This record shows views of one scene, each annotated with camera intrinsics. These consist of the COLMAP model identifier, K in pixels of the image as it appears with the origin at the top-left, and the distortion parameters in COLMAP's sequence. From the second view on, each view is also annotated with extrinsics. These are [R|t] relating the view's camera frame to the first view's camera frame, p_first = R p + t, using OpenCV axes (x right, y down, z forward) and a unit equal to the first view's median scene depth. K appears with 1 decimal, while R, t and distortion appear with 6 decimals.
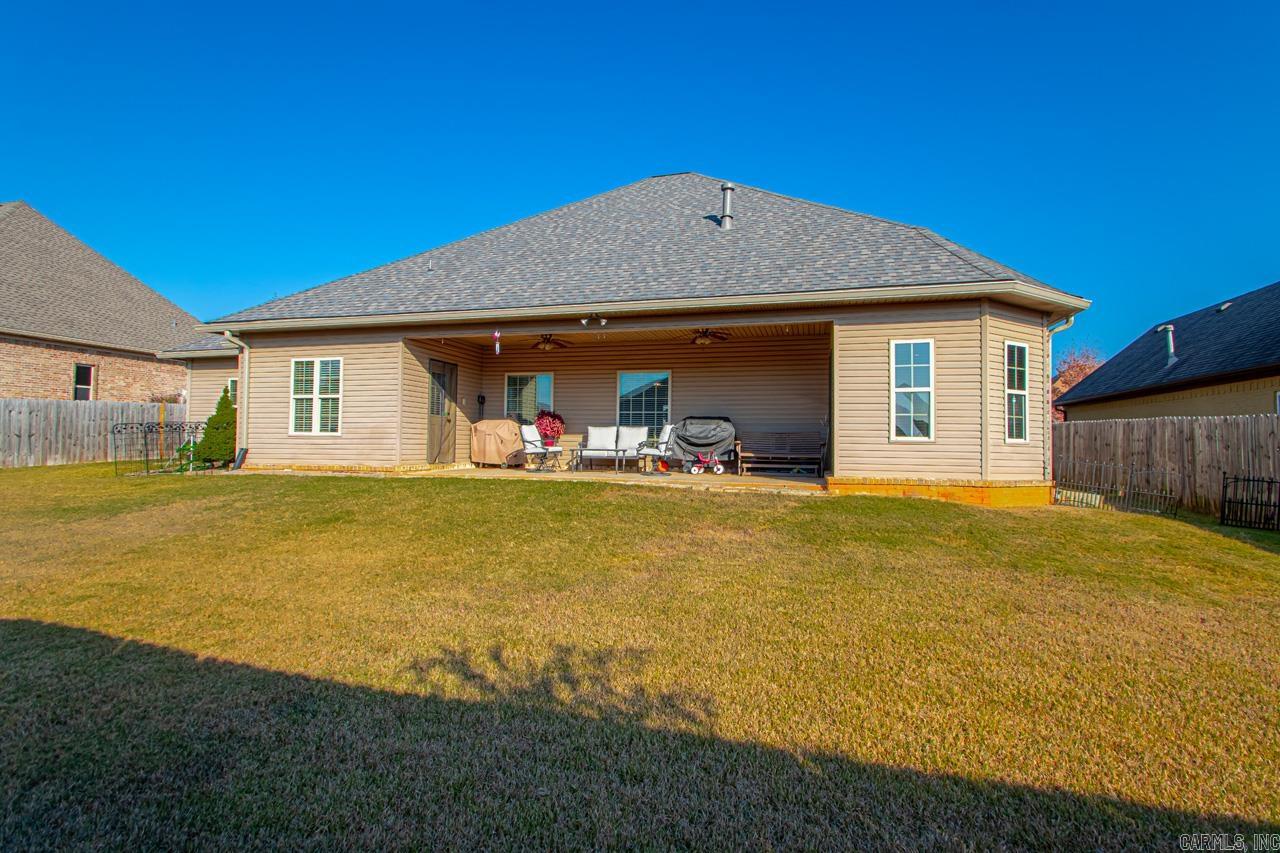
lens RADIAL K [[597.2, 0, 654.9], [0, 597.2, 427.0], [0, 0, 1]] dist [0.000896, -0.000747]
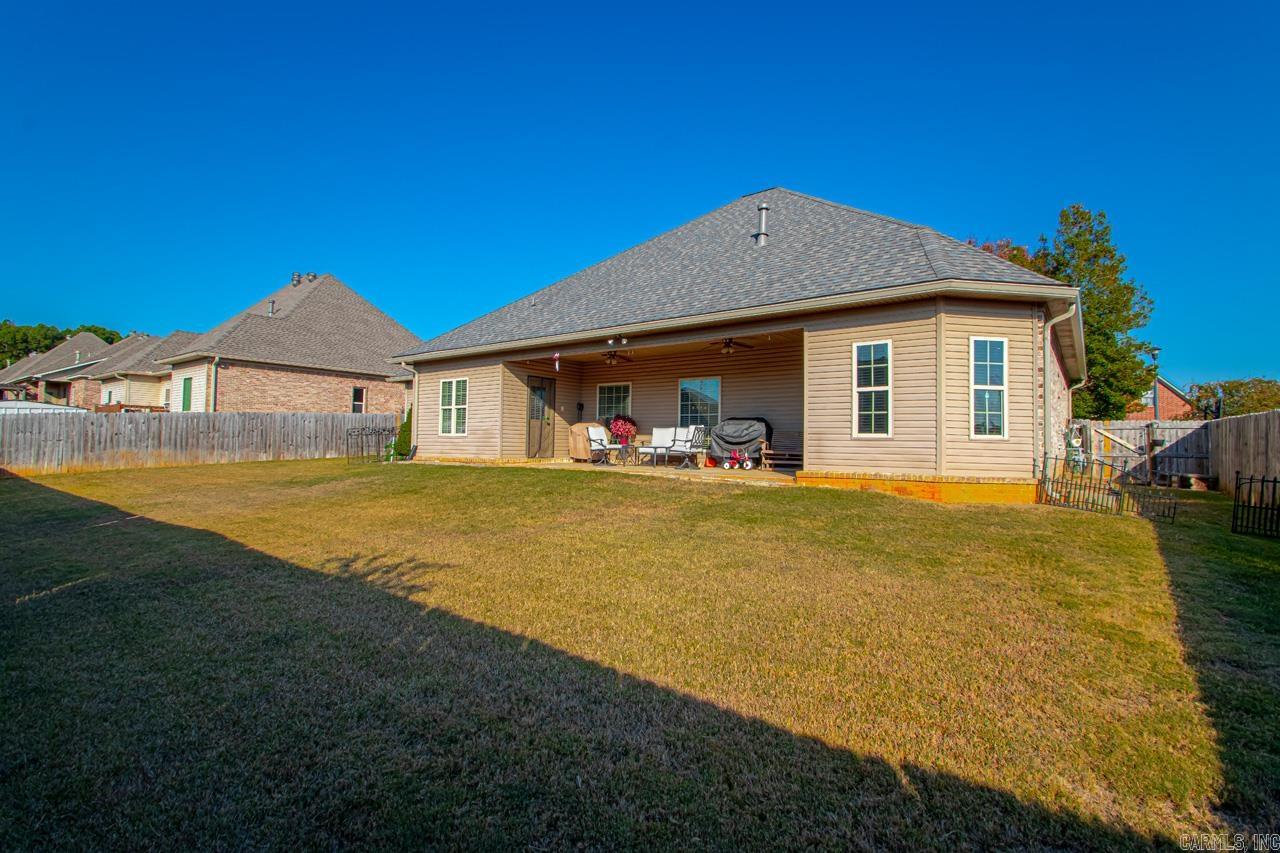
lens RADIAL K [[597.2, 0, 654.9], [0, 597.2, 427.0], [0, 0, 1]] dist [0.000896, -0.000747]
pose [[0.930806, -0.009621, -0.365387, 0.351849], [0.007134, 0.999941, -0.008154, 0.008227], [0.365444, 0.004983, 0.930820, -0.092175]]
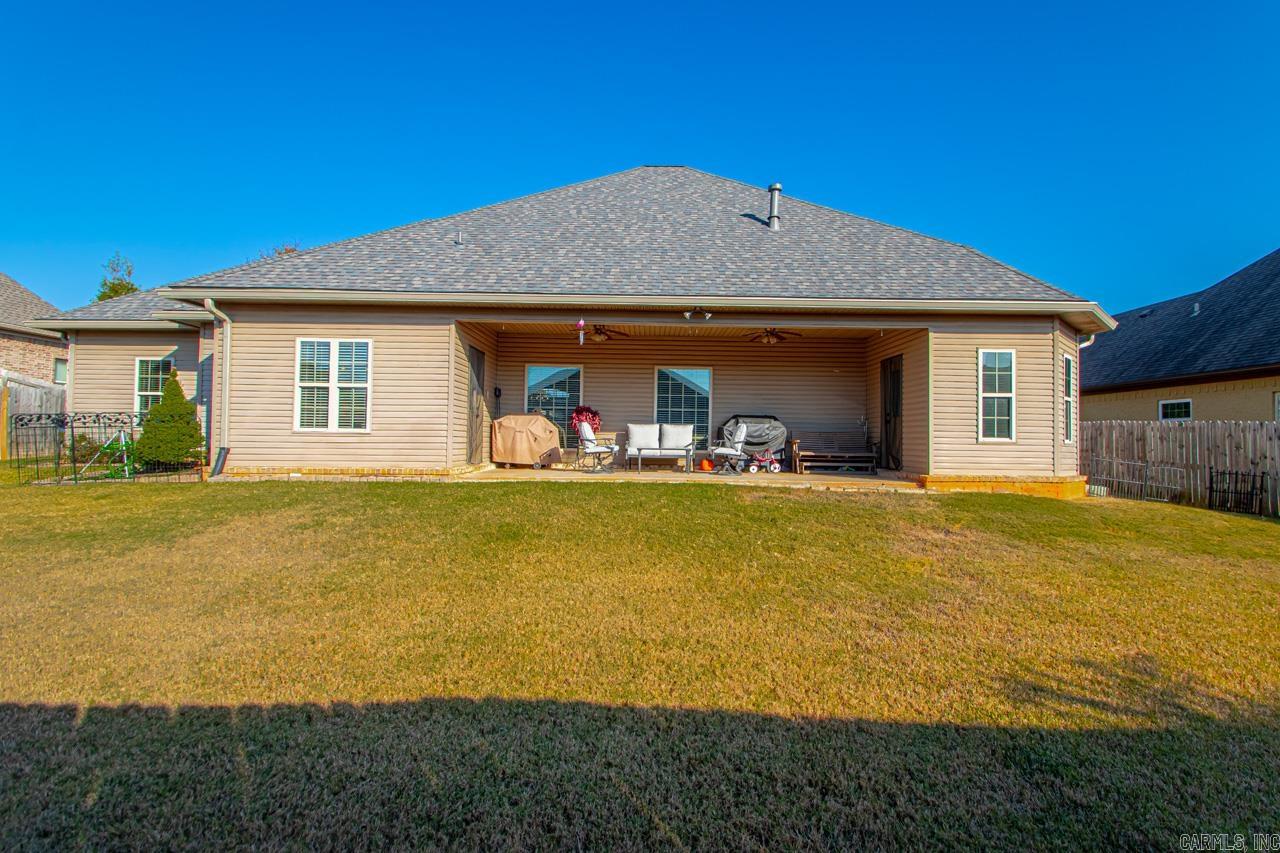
lens RADIAL K [[597.2, 0, 654.9], [0, 597.2, 427.0], [0, 0, 1]] dist [0.000896, -0.000747]
pose [[0.963797, 0.008018, 0.266517, -0.358448], [-0.010657, 0.999907, 0.008458, -0.004720], [-0.266424, -0.010992, 0.963793, 0.083374]]
